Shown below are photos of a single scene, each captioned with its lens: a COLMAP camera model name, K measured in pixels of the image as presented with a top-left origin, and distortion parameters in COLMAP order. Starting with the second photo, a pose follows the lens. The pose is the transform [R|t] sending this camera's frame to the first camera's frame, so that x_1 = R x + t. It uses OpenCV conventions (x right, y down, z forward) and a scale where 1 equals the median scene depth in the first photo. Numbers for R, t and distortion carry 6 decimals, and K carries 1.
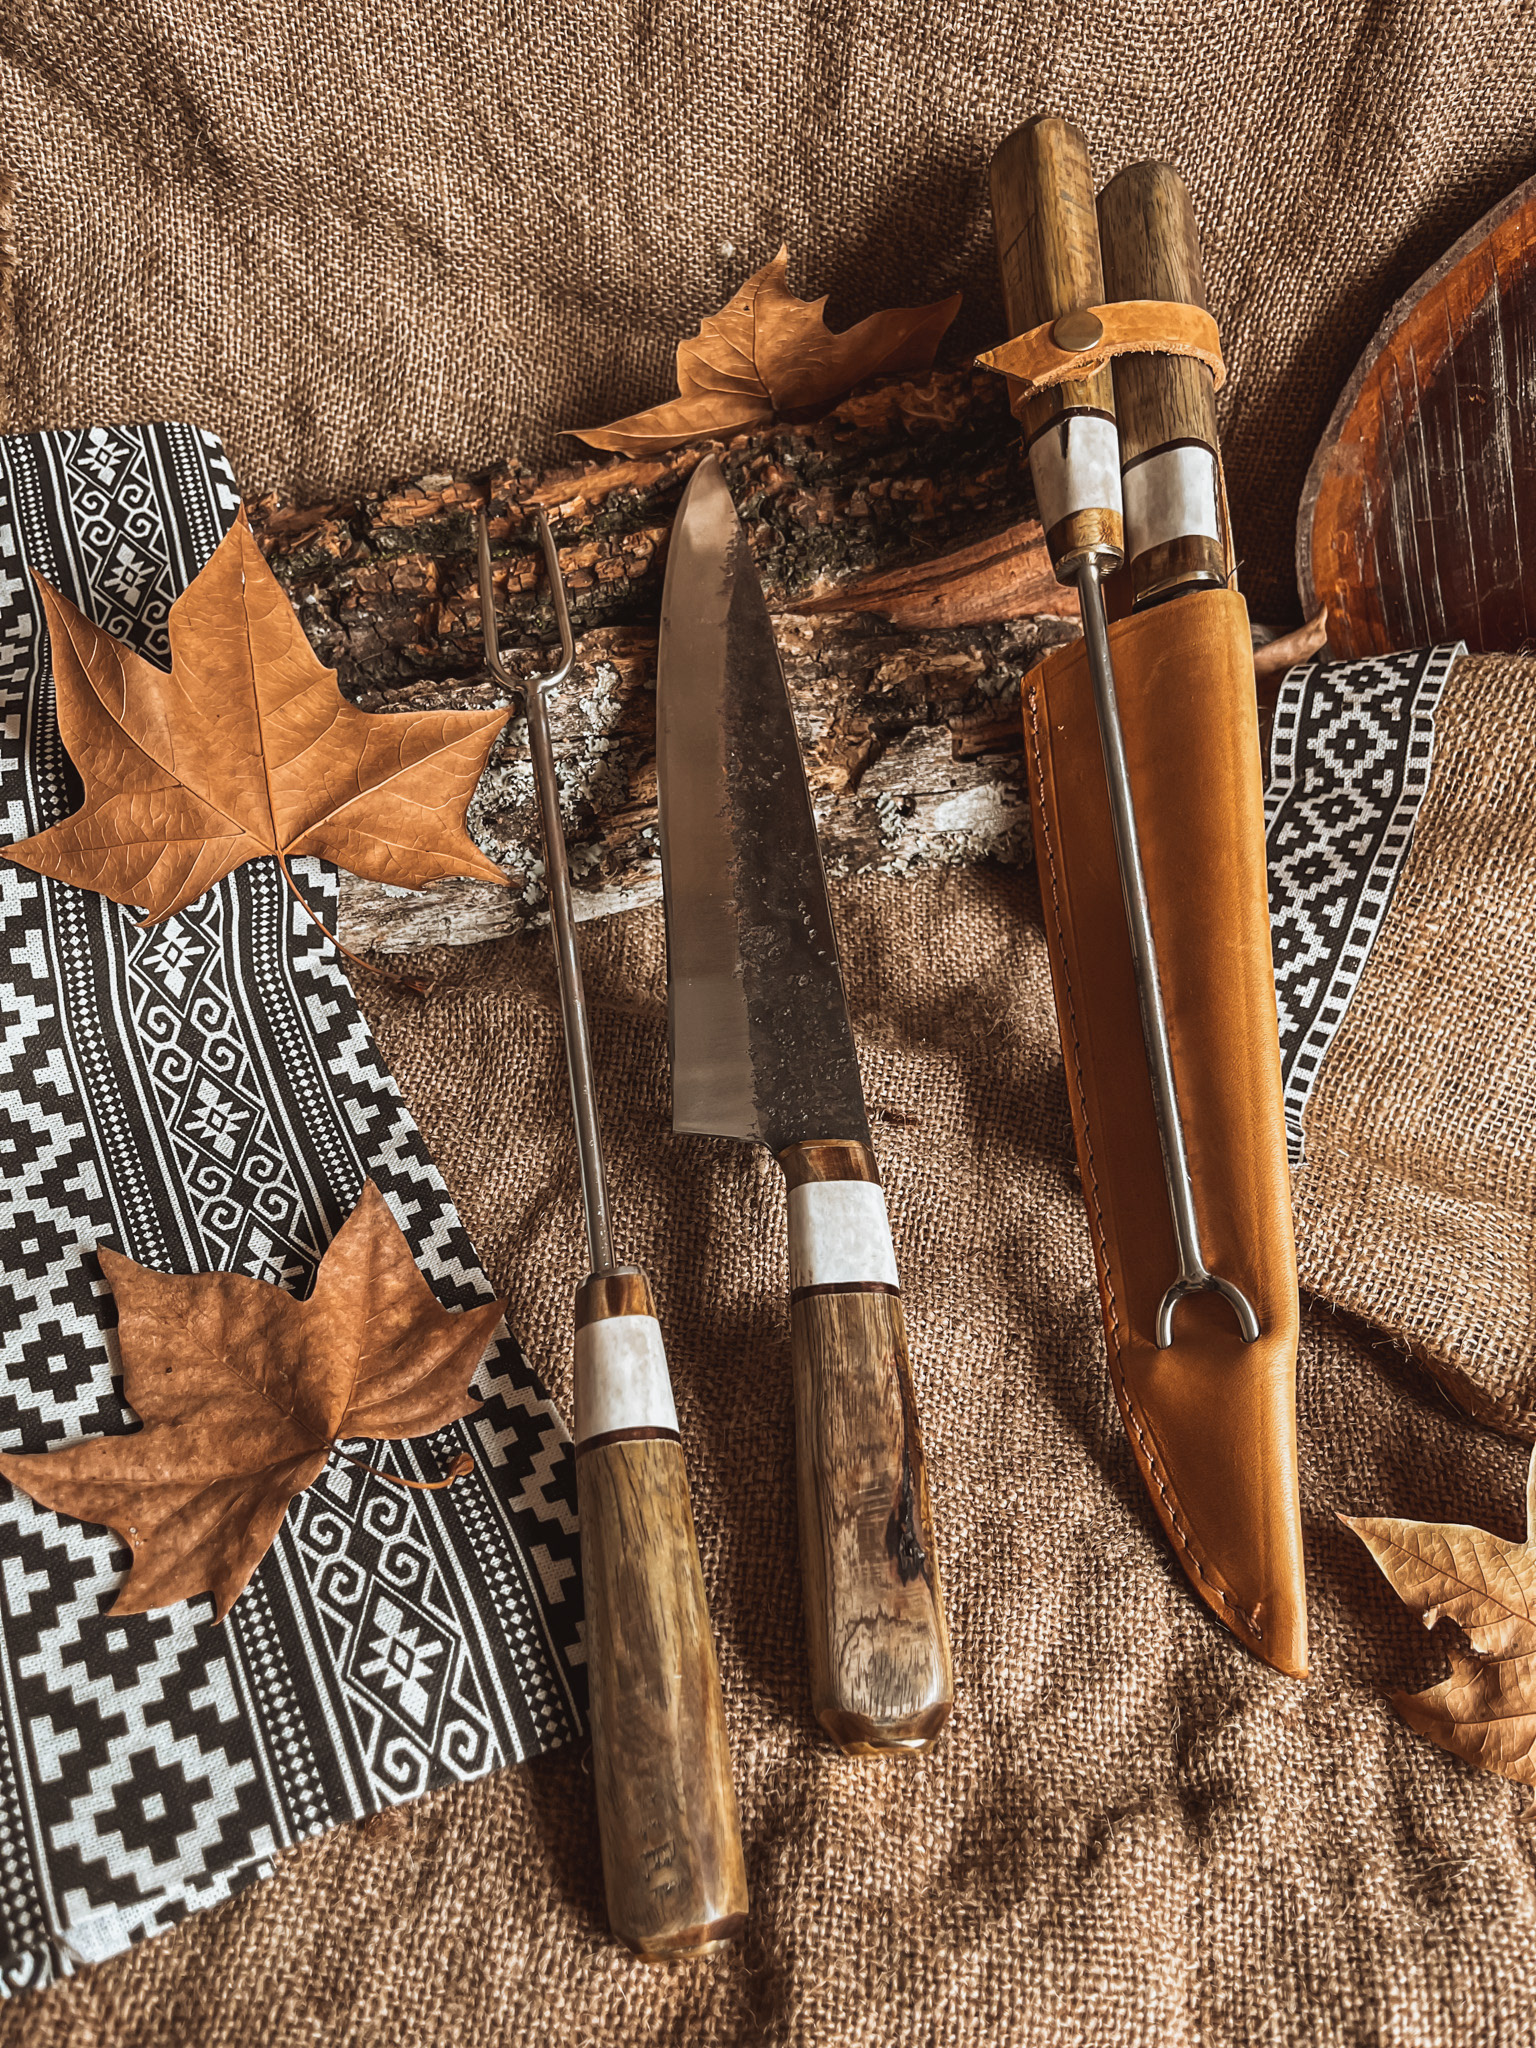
lens RADIAL K [[1577.3, 0, 742.7], [0, 1577.3, 1030.7], [0, 0, 1]] dist [0.046192, -0.101081]
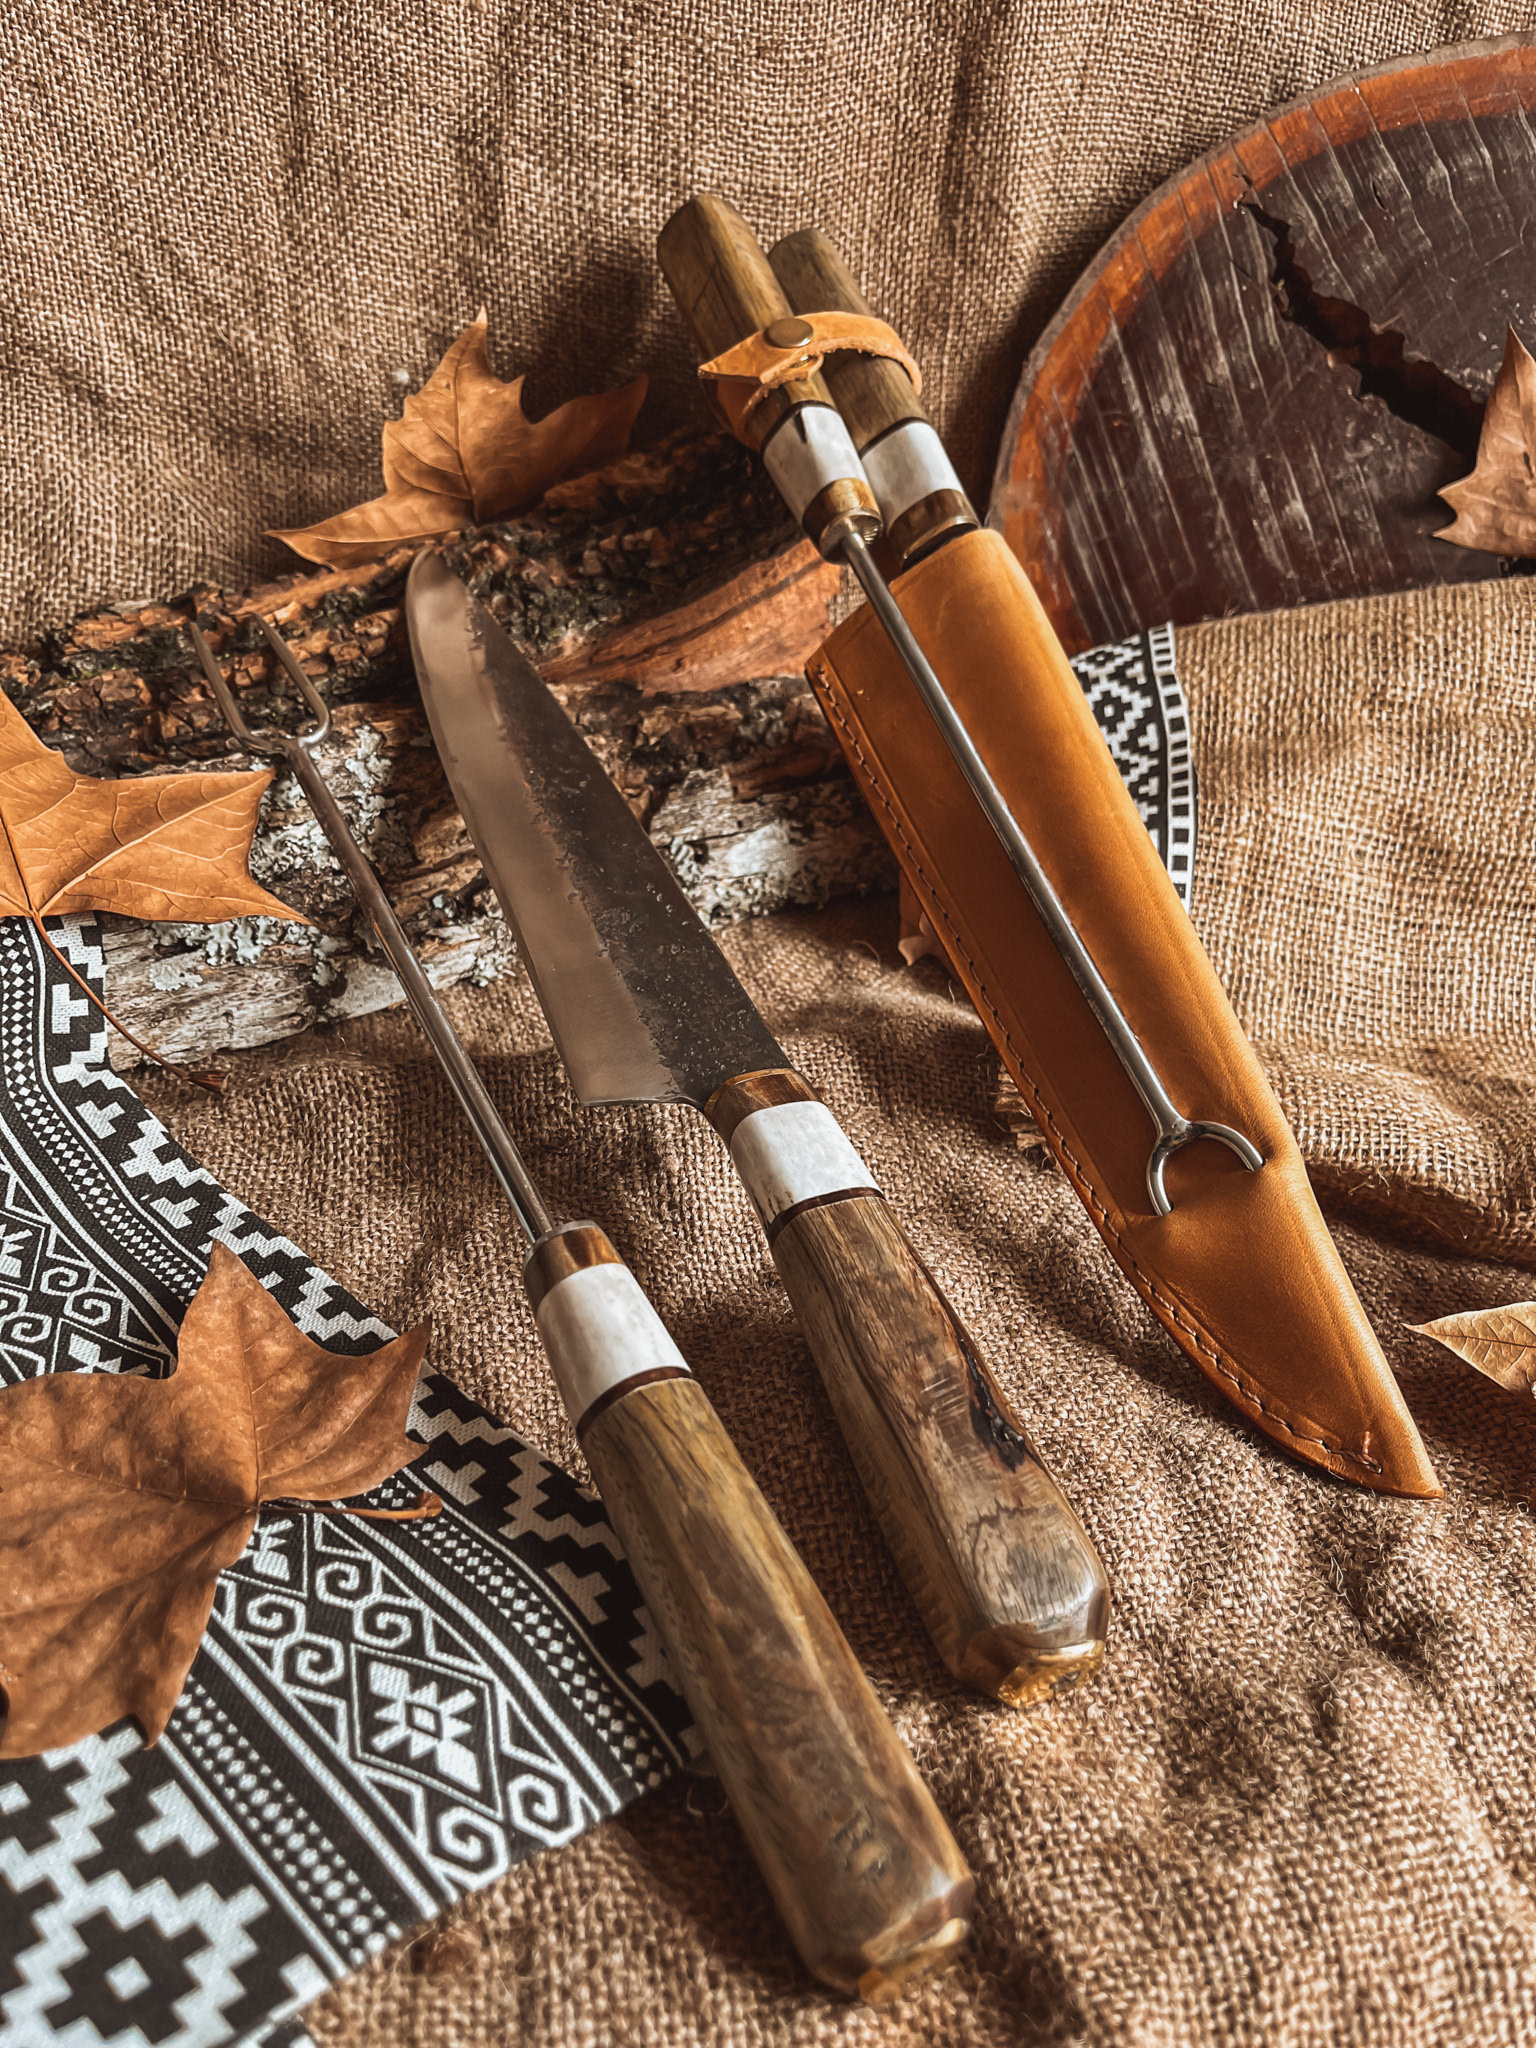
lens RADIAL K [[1599.6, 0, 766.2], [0, 1599.6, 1013.3], [0, 0, 1]] dist [0.043578, -0.104490]
pose [[0.950300, -0.166950, 0.262787, -0.138845], [0.230712, 0.944382, -0.234337, 0.201213], [-0.209049, 0.283319, 0.935964, 0.121725]]
